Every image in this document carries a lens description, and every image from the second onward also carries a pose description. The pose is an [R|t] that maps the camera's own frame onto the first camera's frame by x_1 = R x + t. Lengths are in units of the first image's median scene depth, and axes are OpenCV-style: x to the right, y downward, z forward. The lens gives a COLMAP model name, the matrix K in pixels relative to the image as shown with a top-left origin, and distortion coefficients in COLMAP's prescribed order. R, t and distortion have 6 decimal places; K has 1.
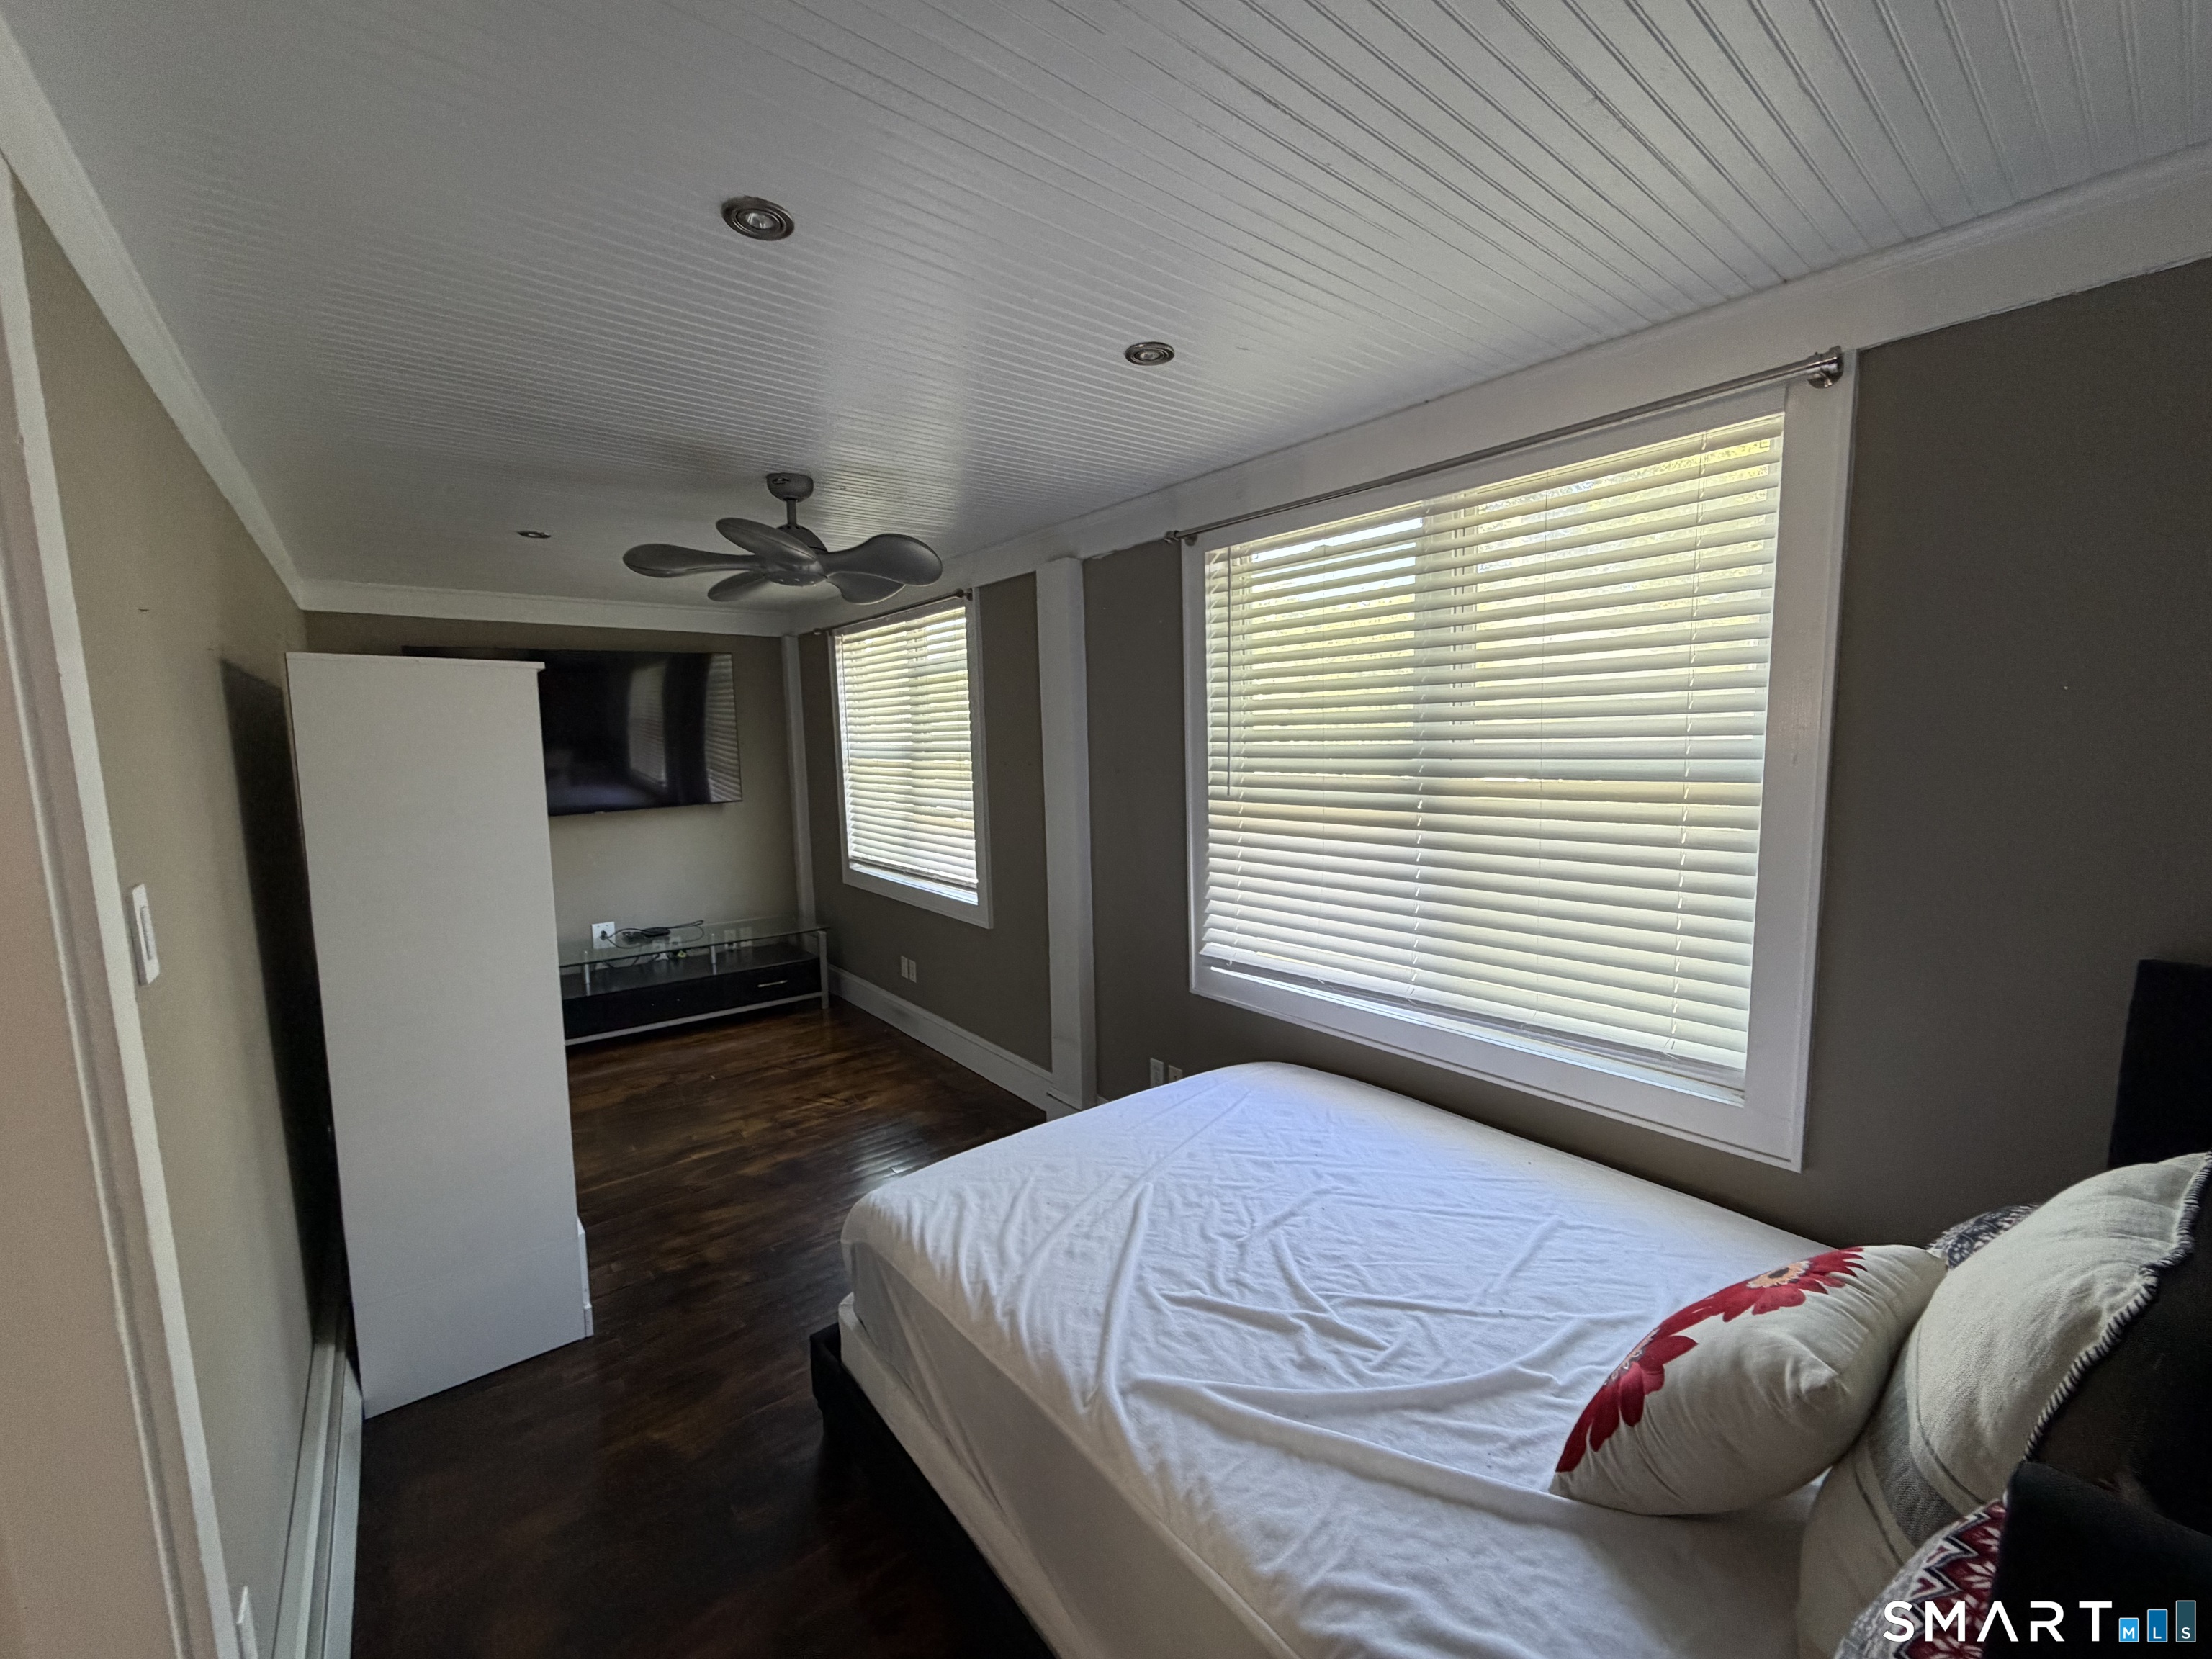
lens RADIAL K [[886.8, 0, 1099.8], [0, 886.8, 836.7], [0, 0, 1]] dist [0.000113, 0.000330]
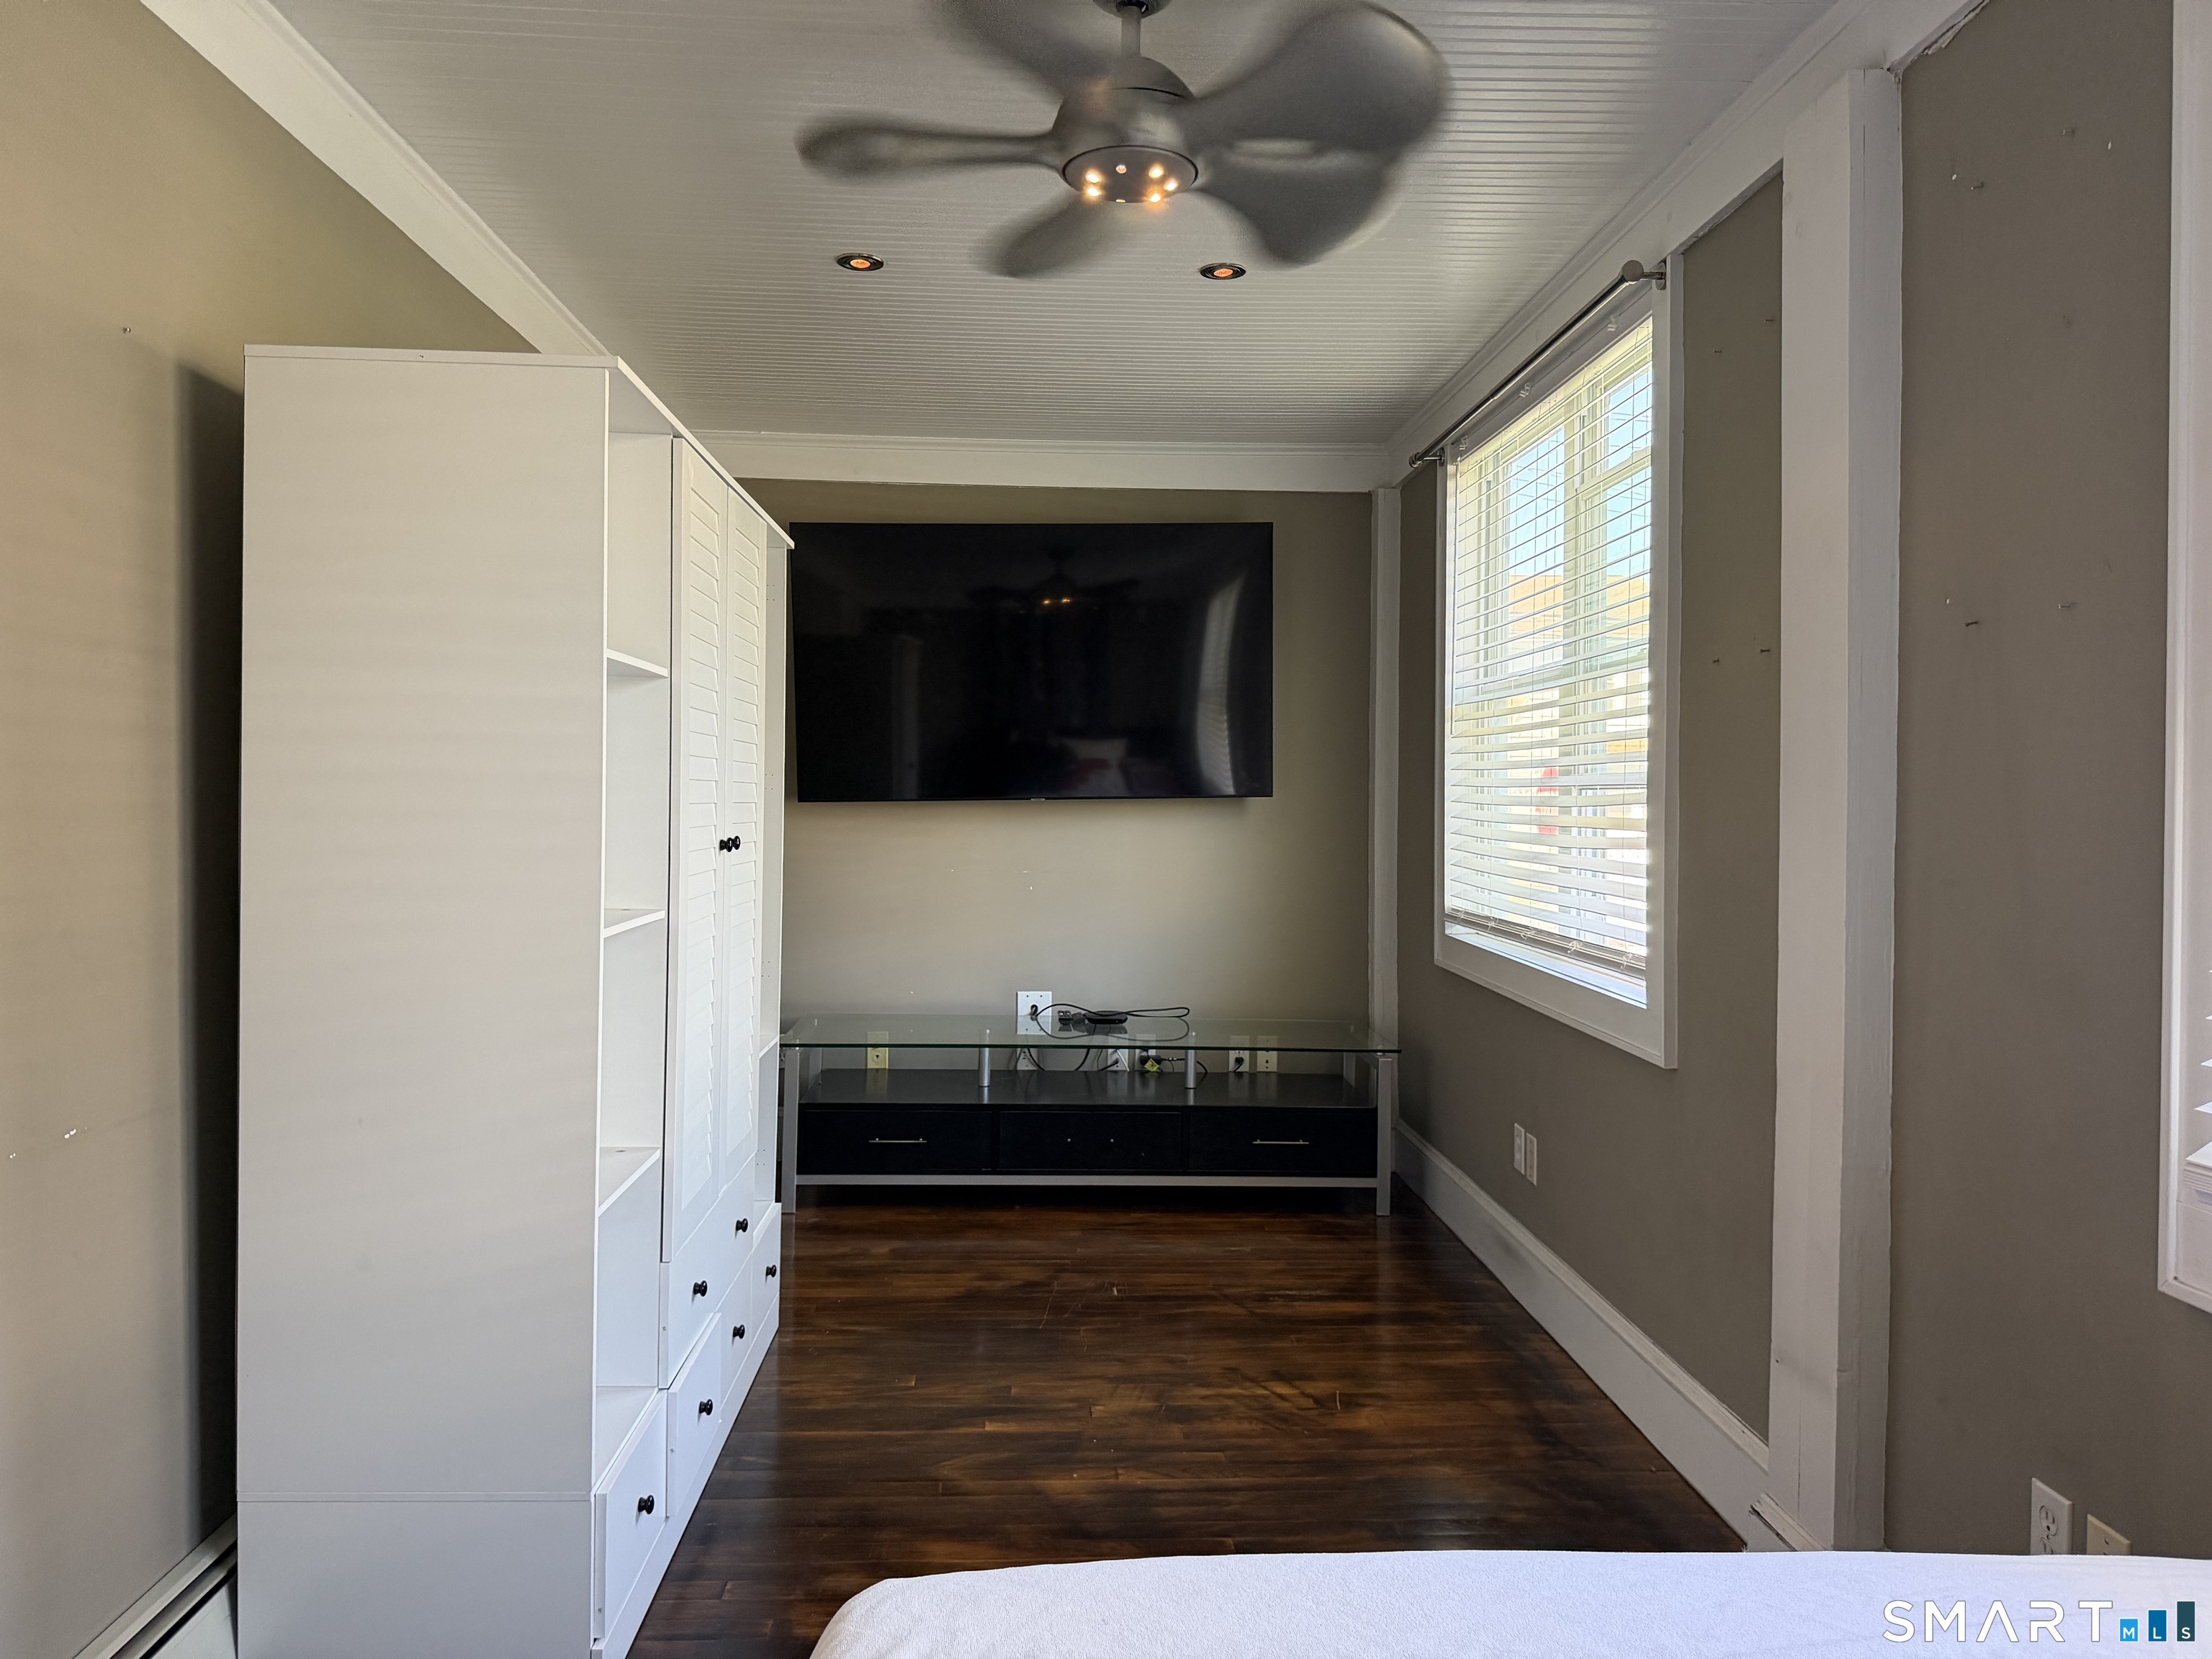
lens RADIAL K [[1532.3, 0, 1110.3], [0, 1532.3, 816.9], [0, 0, 1]] dist [0.074344, -0.185372]
pose [[0.810968, 0.036005, -0.583981, 0.078895], [-0.094062, 0.993145, -0.069391, 0.060498], [0.577480, 0.111205, 0.808796, 0.246231]]
